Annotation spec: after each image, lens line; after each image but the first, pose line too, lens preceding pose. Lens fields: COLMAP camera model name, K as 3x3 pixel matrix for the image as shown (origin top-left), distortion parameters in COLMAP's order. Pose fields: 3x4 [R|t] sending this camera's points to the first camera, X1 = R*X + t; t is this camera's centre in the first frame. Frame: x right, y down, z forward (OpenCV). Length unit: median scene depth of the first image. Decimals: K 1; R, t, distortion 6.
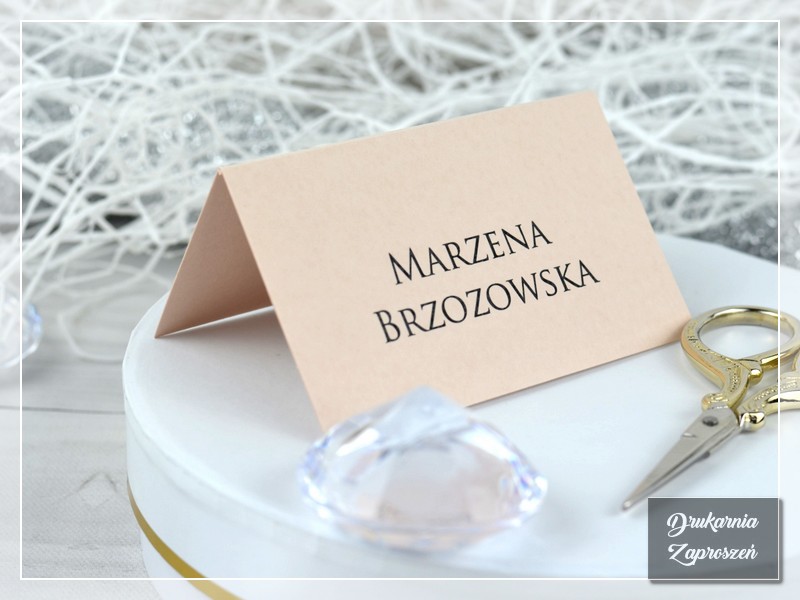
lens RADIAL K [[1757.9, 0, 400.0], [0, 1757.9, 300.0], [0, 0, 1]] dist [-0.029524, -0.349890]
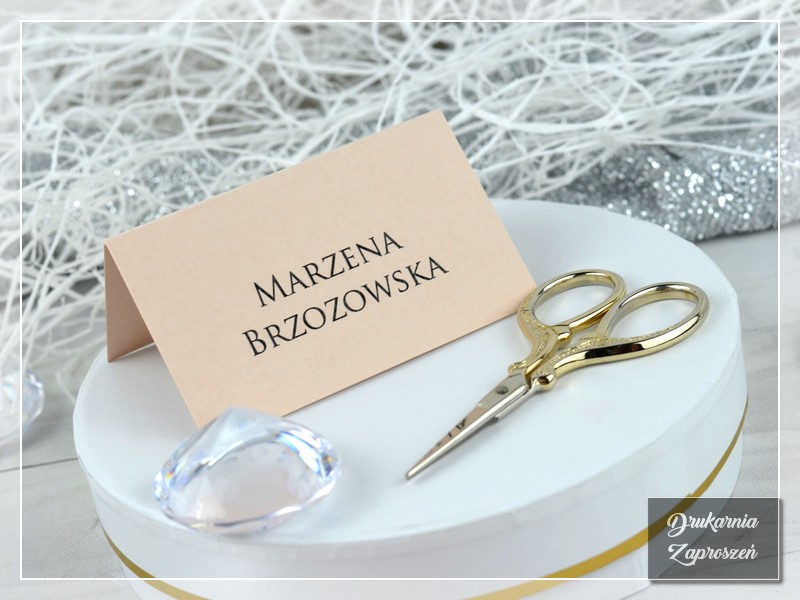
lens RADIAL K [[1757.9, 0, 400.0], [0, 1757.9, 300.0], [0, 0, 1]] dist [-0.029524, -0.349890]
pose [[0.975473, -0.218818, -0.023890, 0.073201], [0.219690, 0.974593, 0.043639, -0.040624], [0.013734, -0.047818, 0.998762, -0.187334]]
